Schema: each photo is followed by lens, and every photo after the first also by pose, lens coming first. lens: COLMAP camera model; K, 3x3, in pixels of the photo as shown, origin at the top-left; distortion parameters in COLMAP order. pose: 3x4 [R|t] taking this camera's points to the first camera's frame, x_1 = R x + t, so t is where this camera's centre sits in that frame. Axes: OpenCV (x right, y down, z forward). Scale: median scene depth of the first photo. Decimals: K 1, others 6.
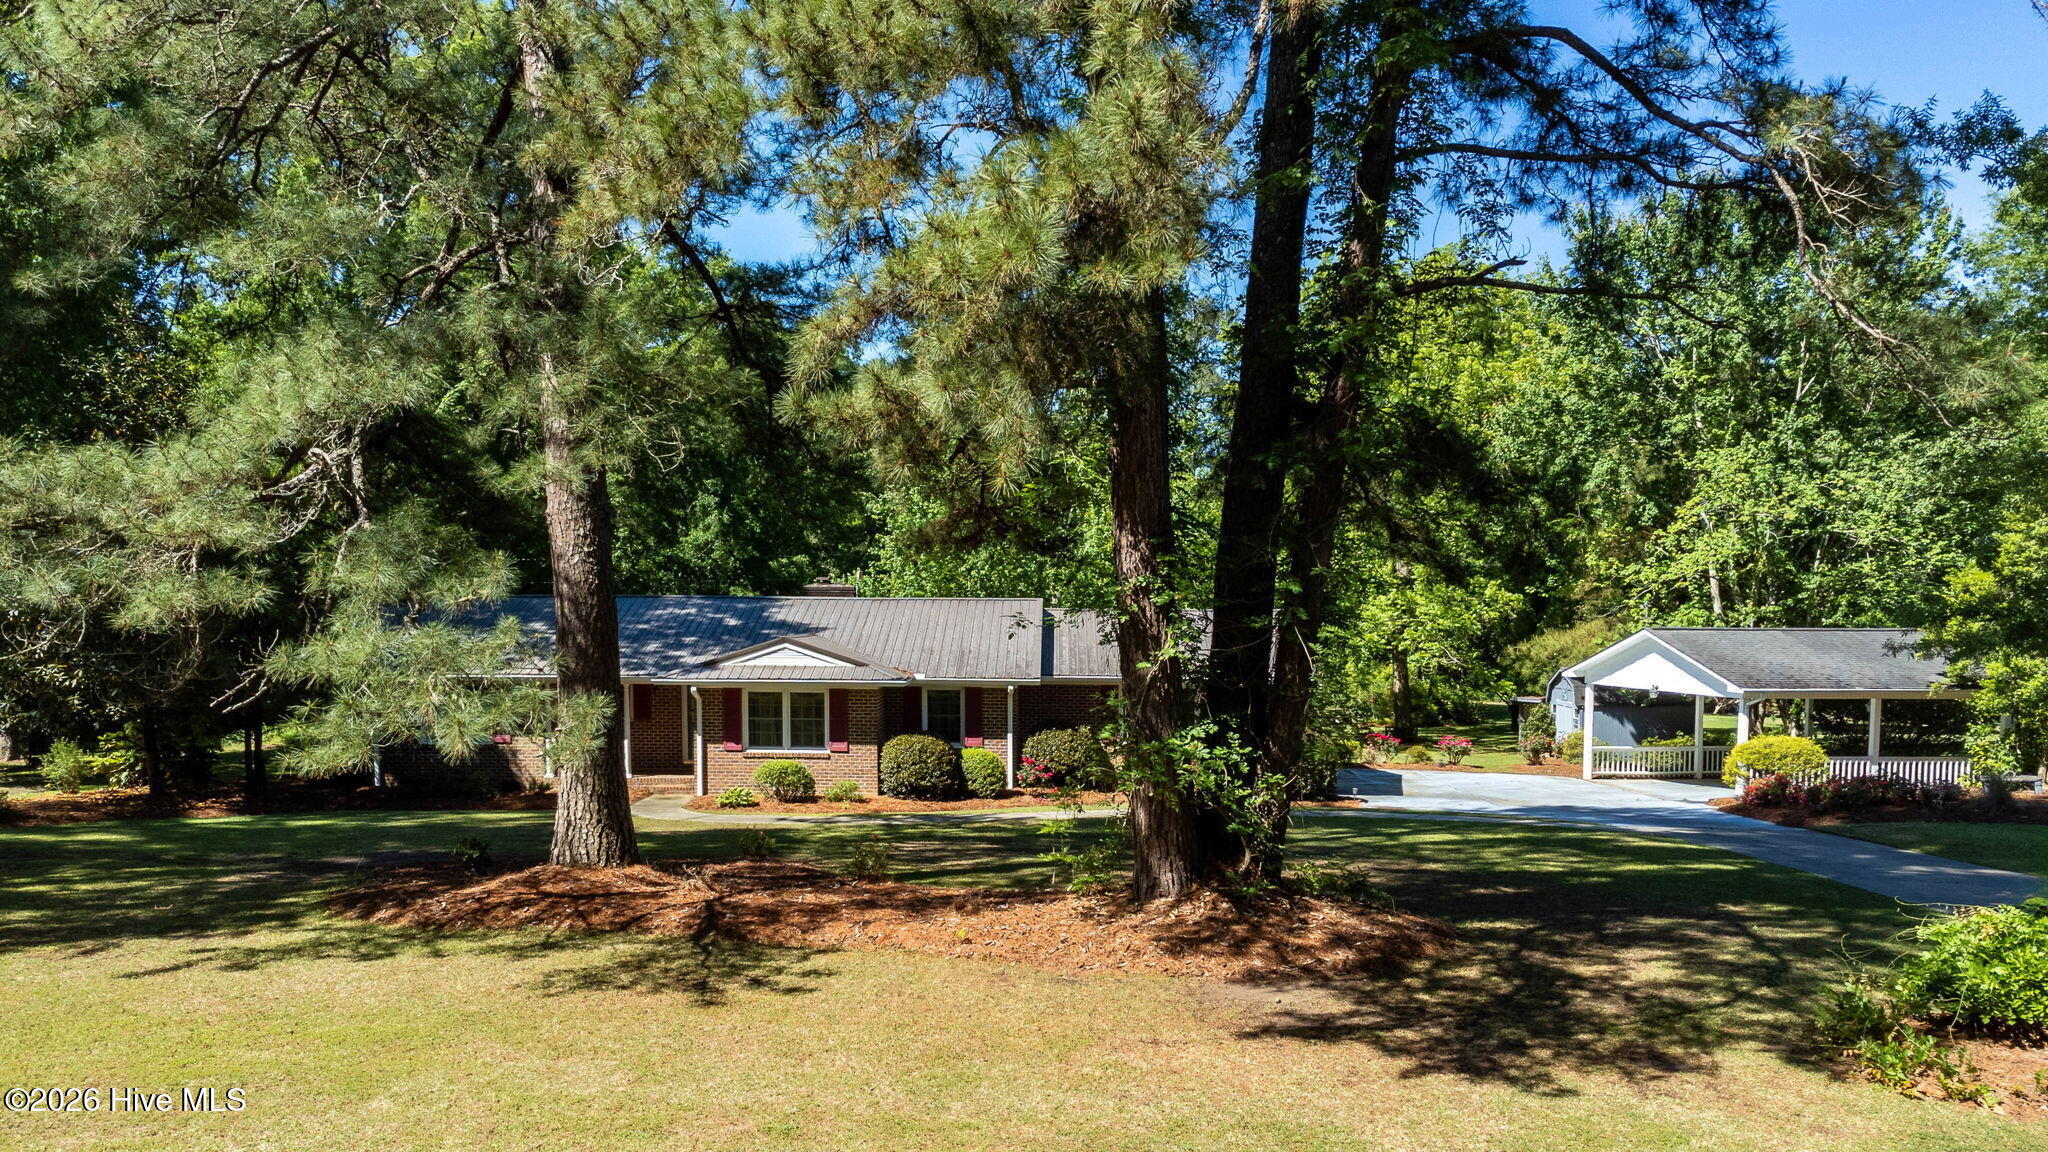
lens RADIAL K [[1637.6, 0, 985.6], [0, 1637.6, 689.6], [0, 0, 1]] dist [0.112348, -0.156179]
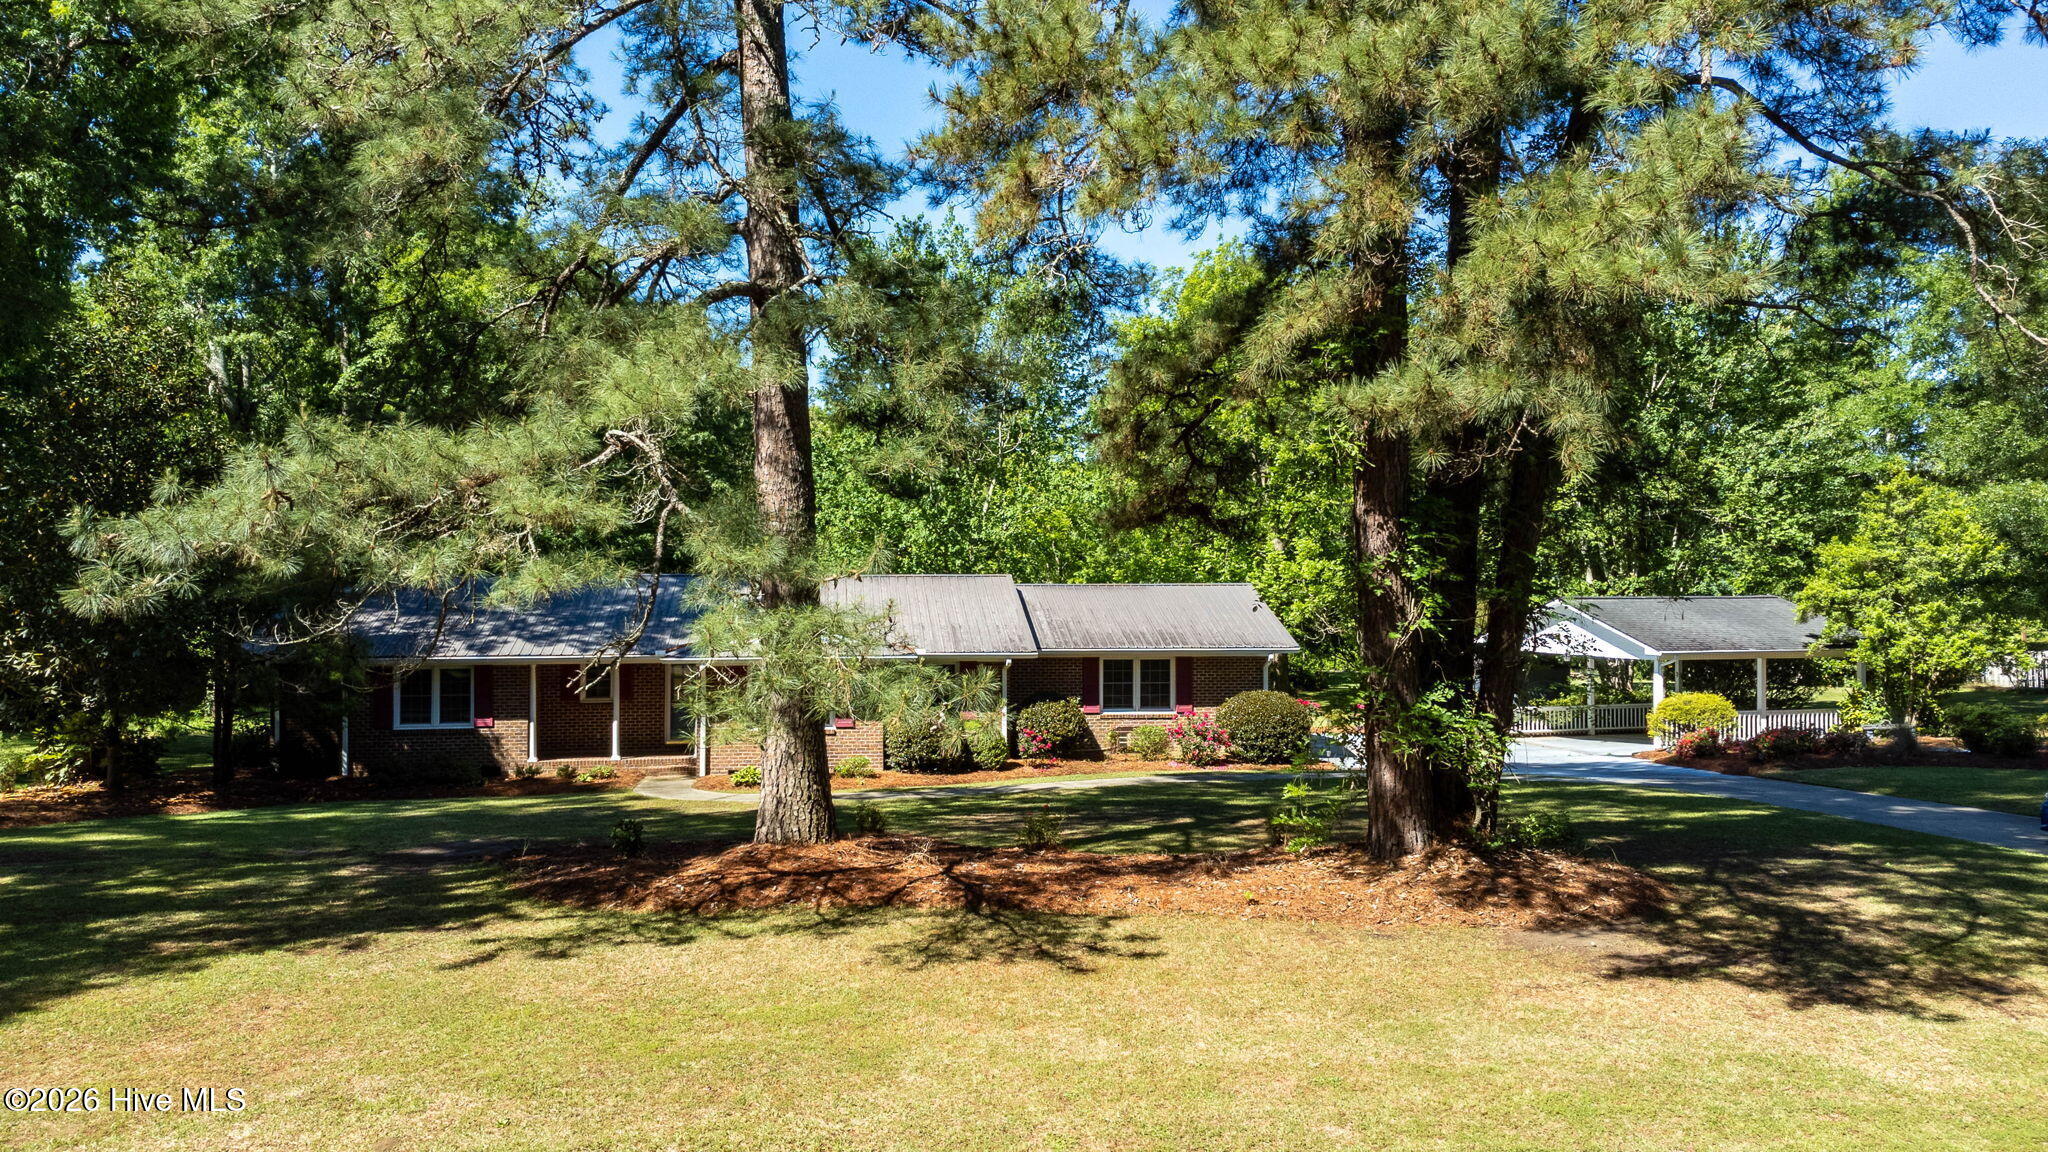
lens RADIAL K [[1602.7, 0, 1019.7], [0, 1602.7, 543.4], [0, 0, 1]] dist [0.083610, -0.144702]
pose [[0.986939, -0.005305, 0.161004, -0.199391], [0.017517, 0.997065, -0.074523, 0.000845], [-0.160137, 0.076370, 0.984136, 0.007025]]
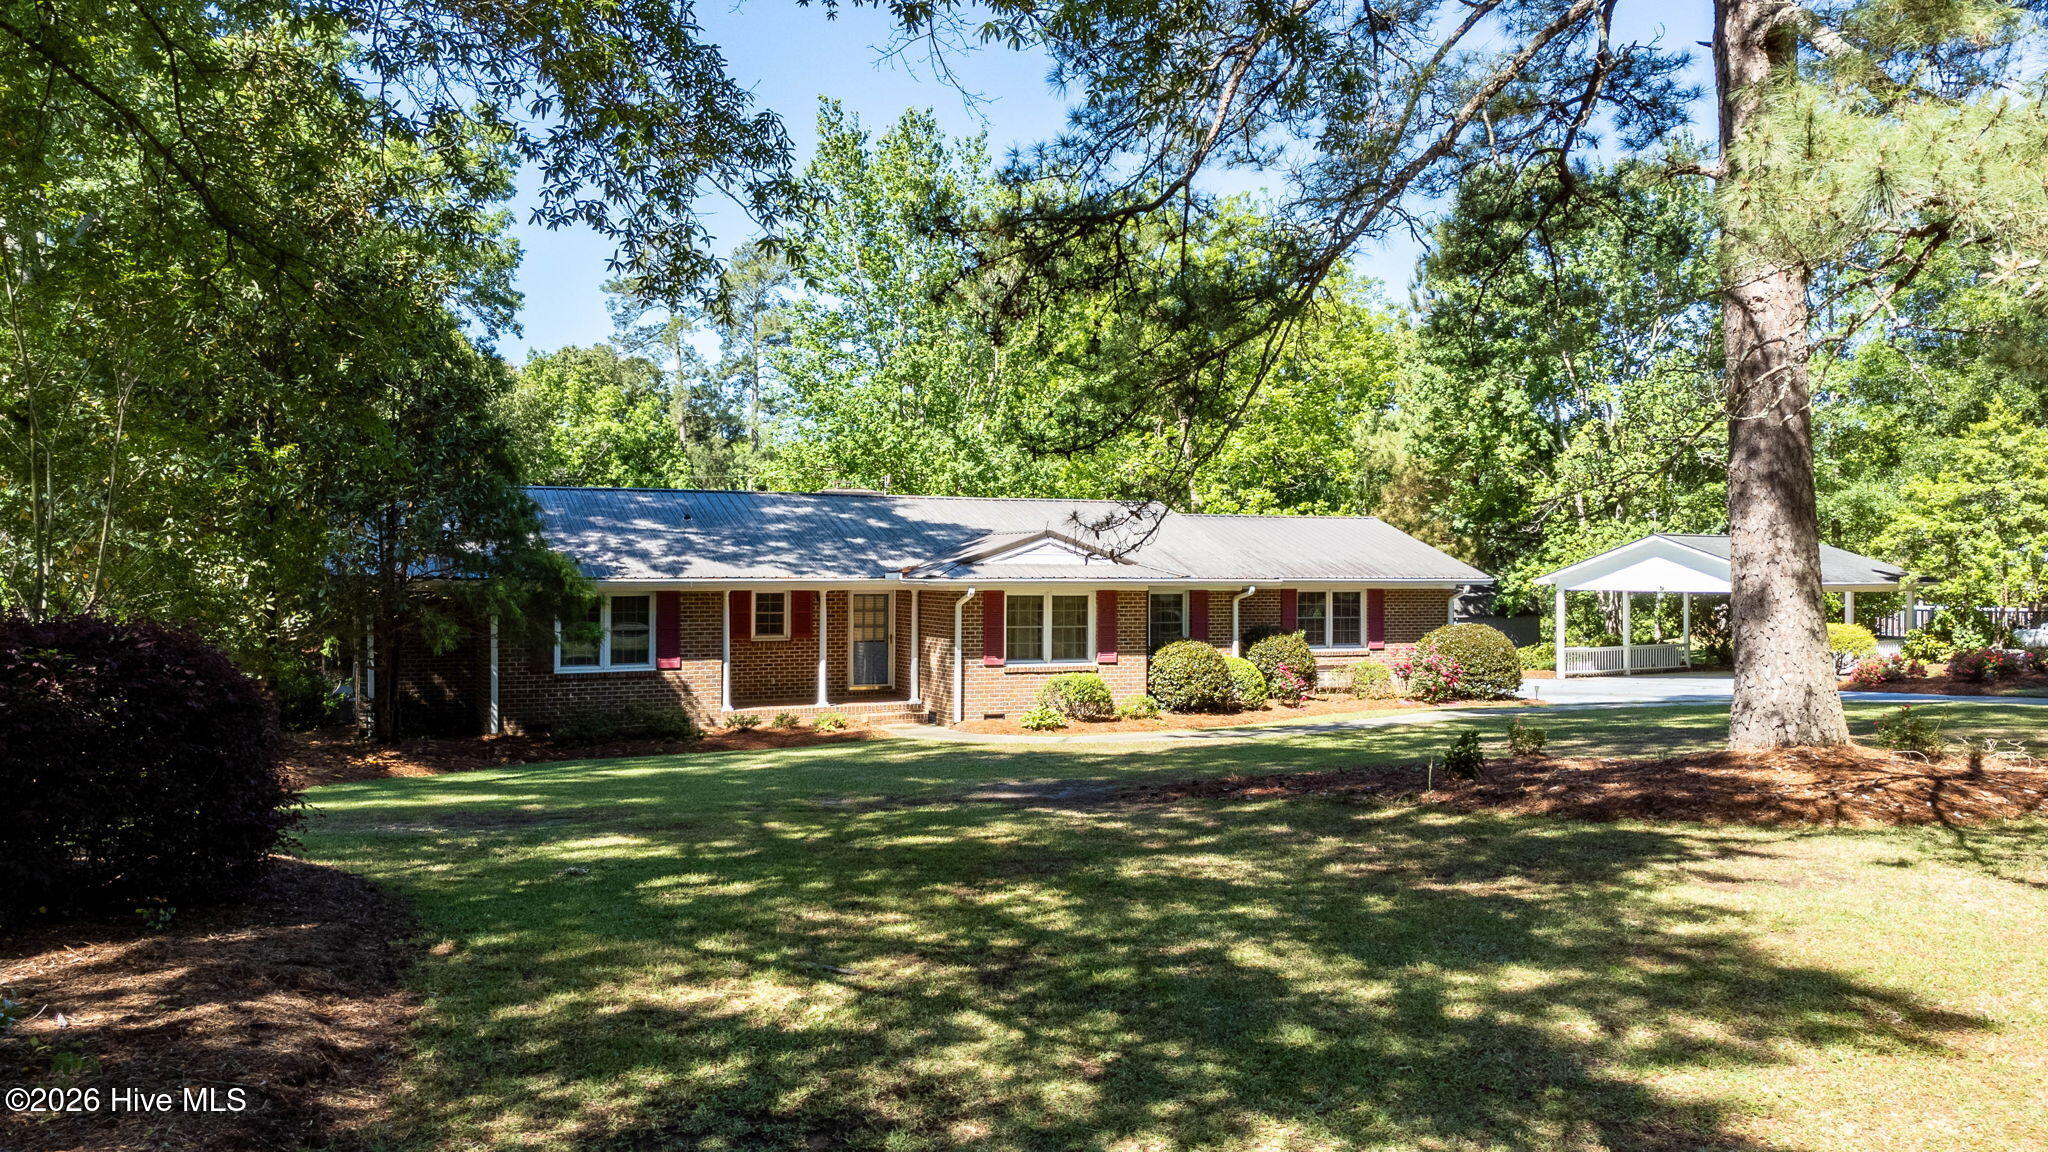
lens RADIAL K [[1602.7, 0, 1019.7], [0, 1602.7, 543.4], [0, 0, 1]] dist [0.083610, -0.144702]
pose [[0.894609, 0.002061, 0.446844, -0.714778], [0.029463, 0.997541, -0.063588, 0.038587], [-0.445876, 0.070052, 0.892349, 0.372074]]
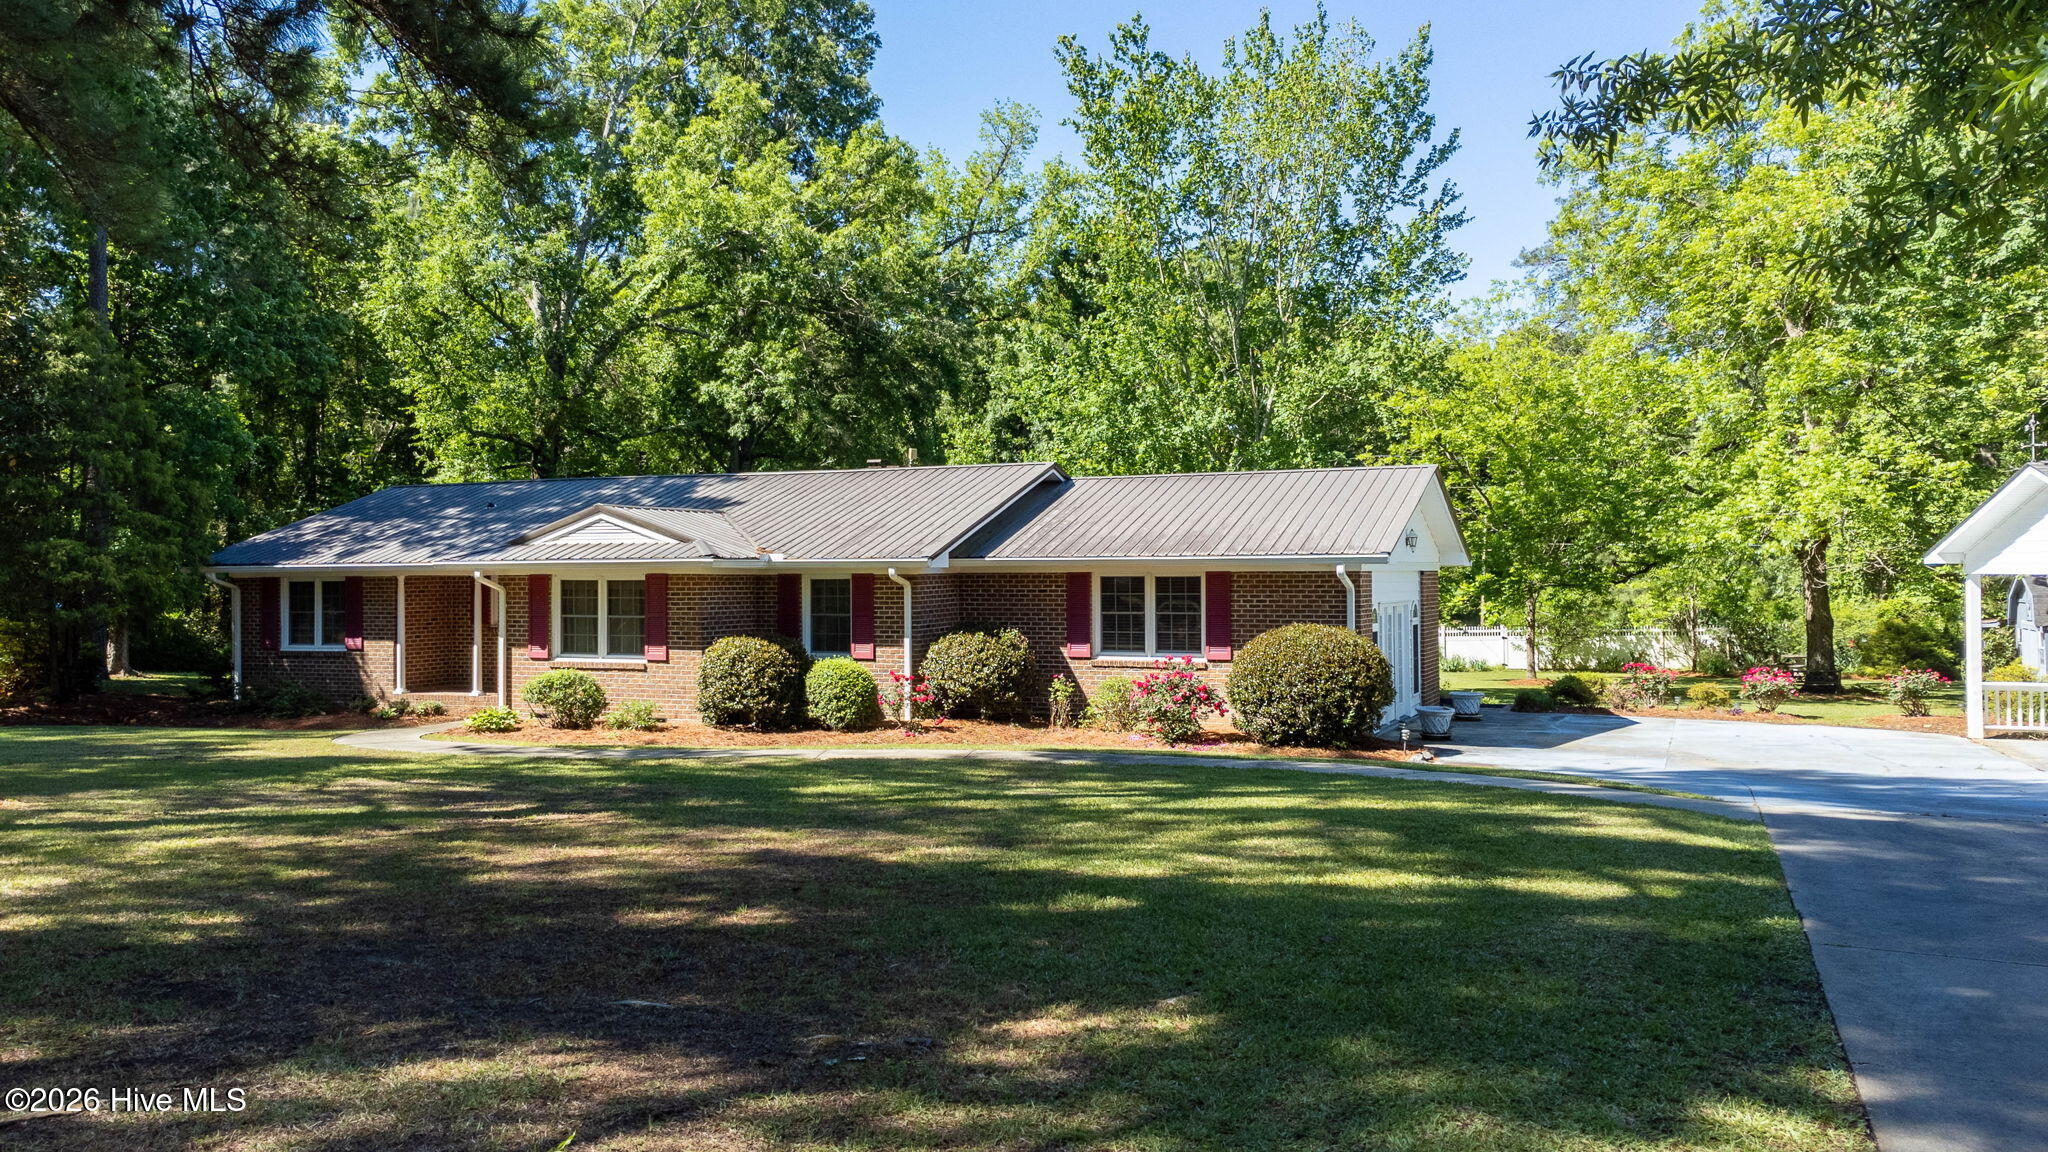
lens RADIAL K [[1602.7, 0, 1019.7], [0, 1602.7, 543.4], [0, 0, 1]] dist [0.083610, -0.144702]
pose [[0.927391, -0.019894, -0.373565, 0.454310], [-0.009327, 0.997045, -0.076252, 0.054999], [0.373978, 0.074200, 0.924465, 0.568508]]
